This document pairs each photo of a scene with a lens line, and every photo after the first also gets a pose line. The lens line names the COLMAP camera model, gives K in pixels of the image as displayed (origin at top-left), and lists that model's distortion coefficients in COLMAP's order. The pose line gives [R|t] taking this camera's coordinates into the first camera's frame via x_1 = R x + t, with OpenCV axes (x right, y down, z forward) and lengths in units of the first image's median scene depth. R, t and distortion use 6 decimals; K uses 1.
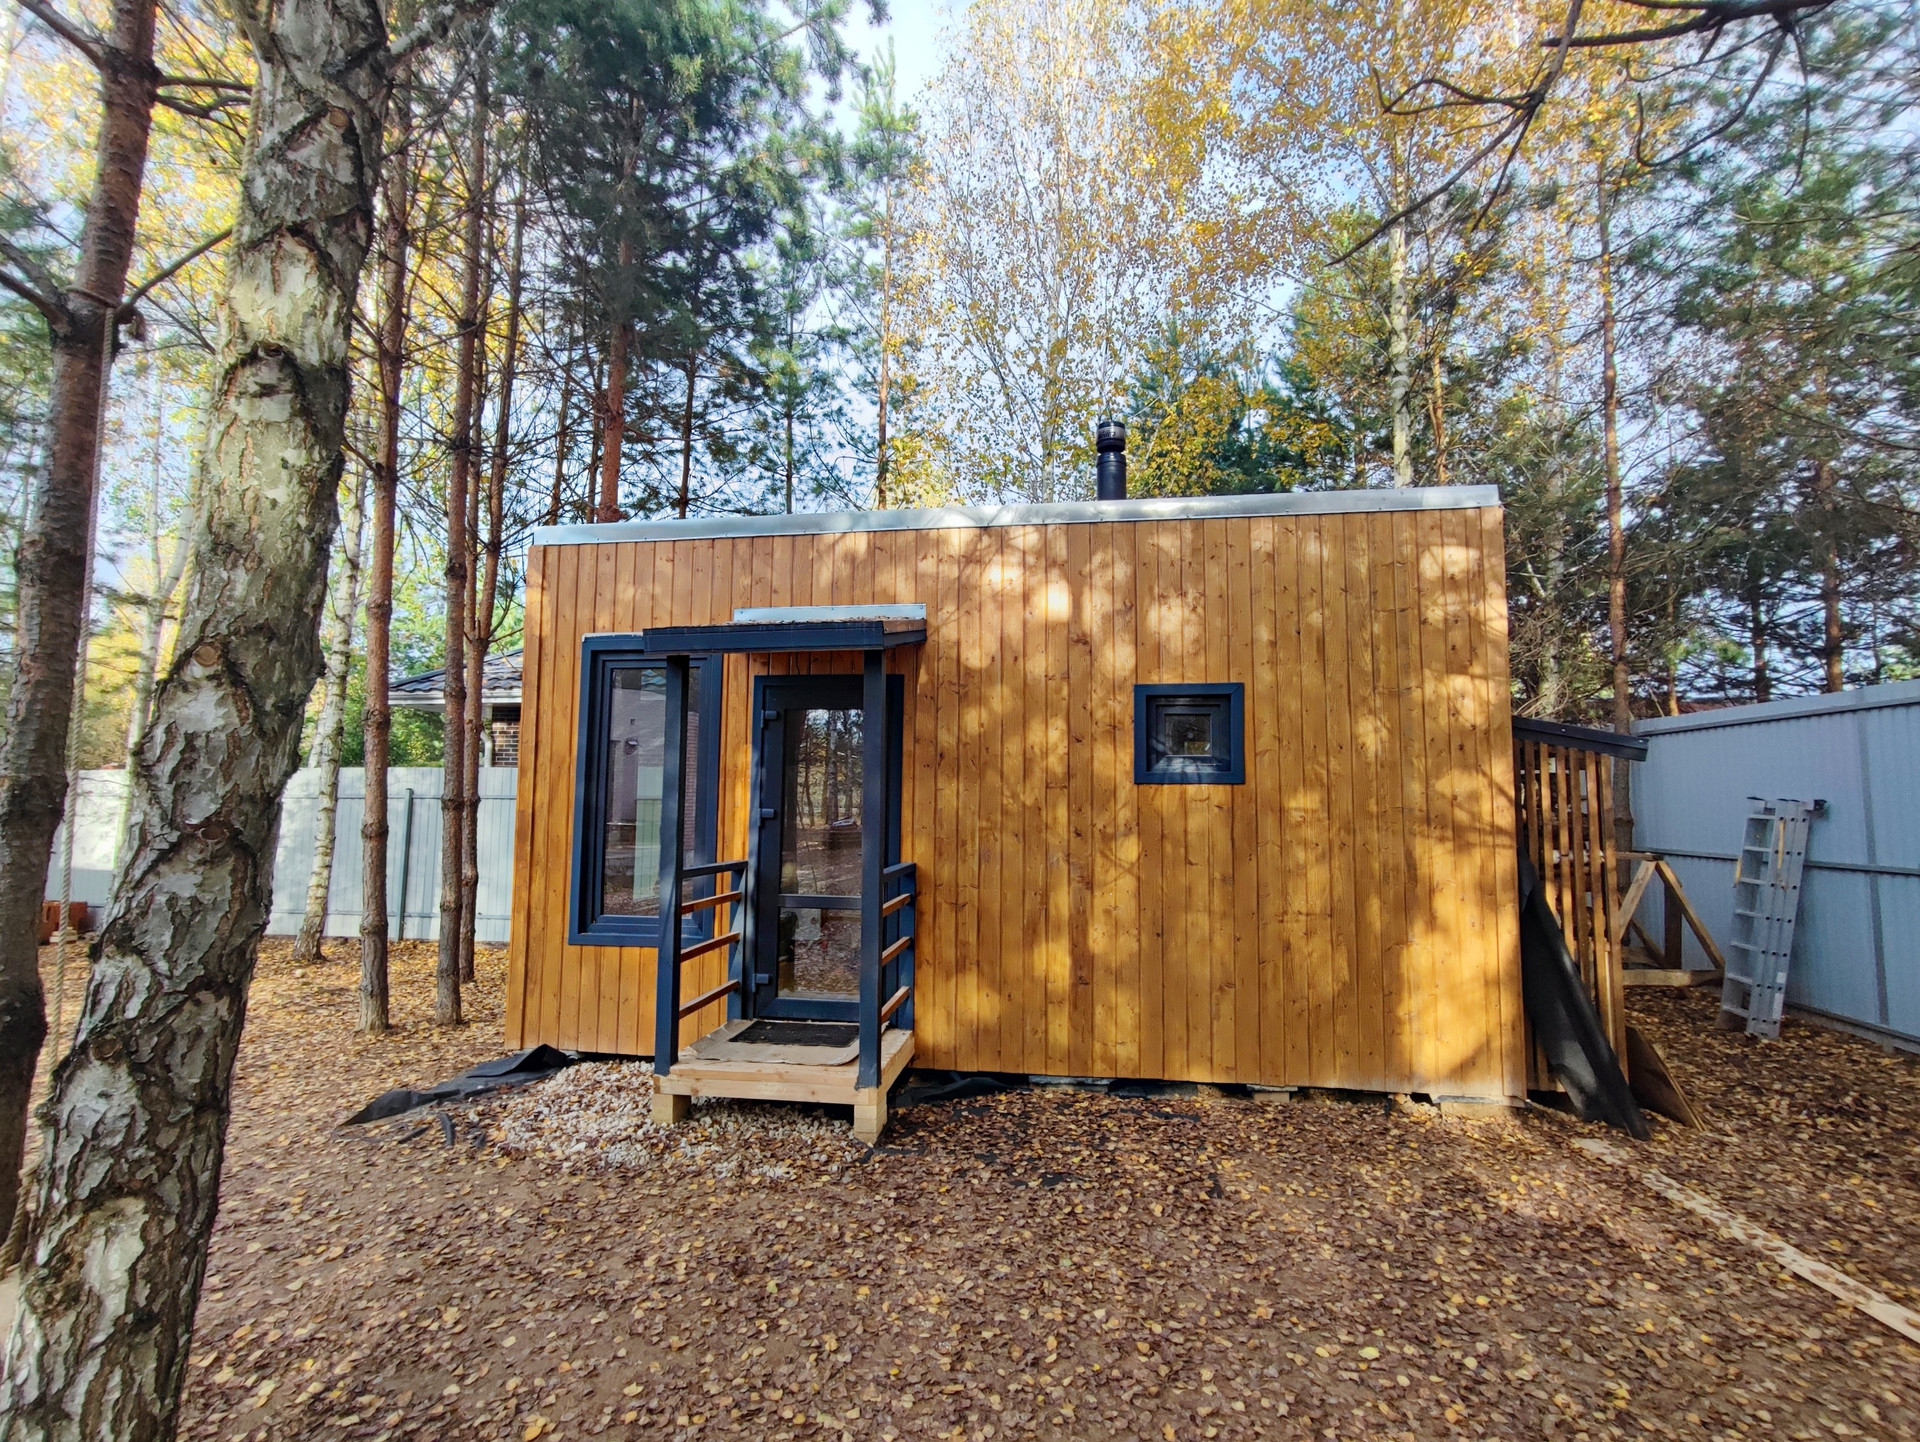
lens RADIAL K [[876.0, 0, 955.9], [0, 876.0, 724.6], [0, 0, 1]] dist [-0.021593, 0.008563]
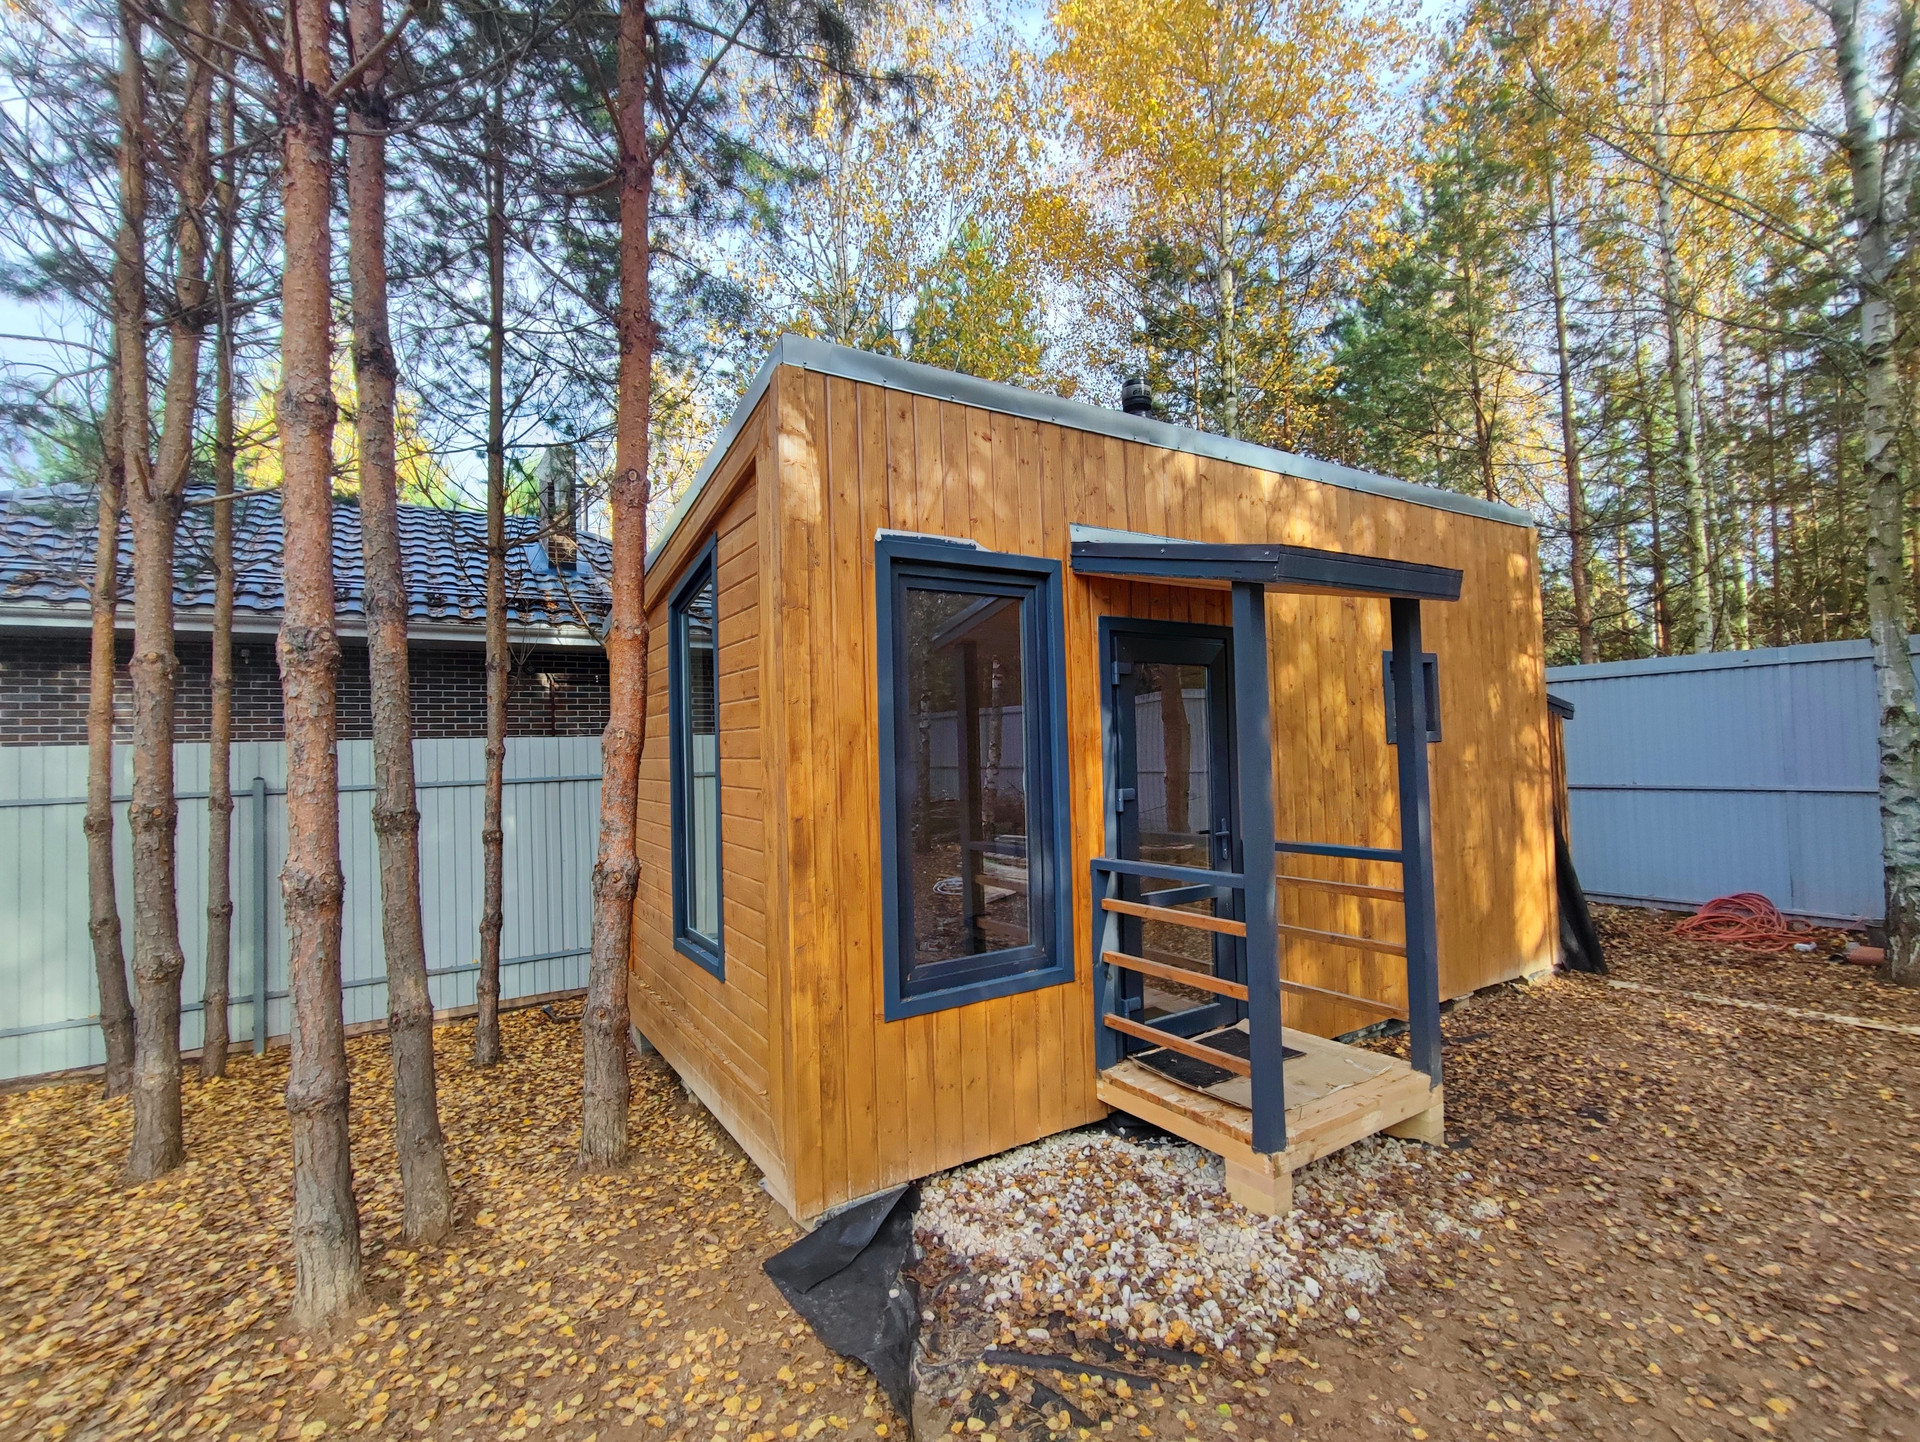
lens RADIAL K [[859.3, 0, 957.2], [0, 859.3, 706.3], [0, 0, 1]] dist [-0.008715, 0.000788]
pose [[0.763405, -0.000635, 0.645919, -0.853945], [-0.023288, 0.999322, 0.028506, 0.005399], [-0.645500, -0.036803, 0.762873, 0.530141]]
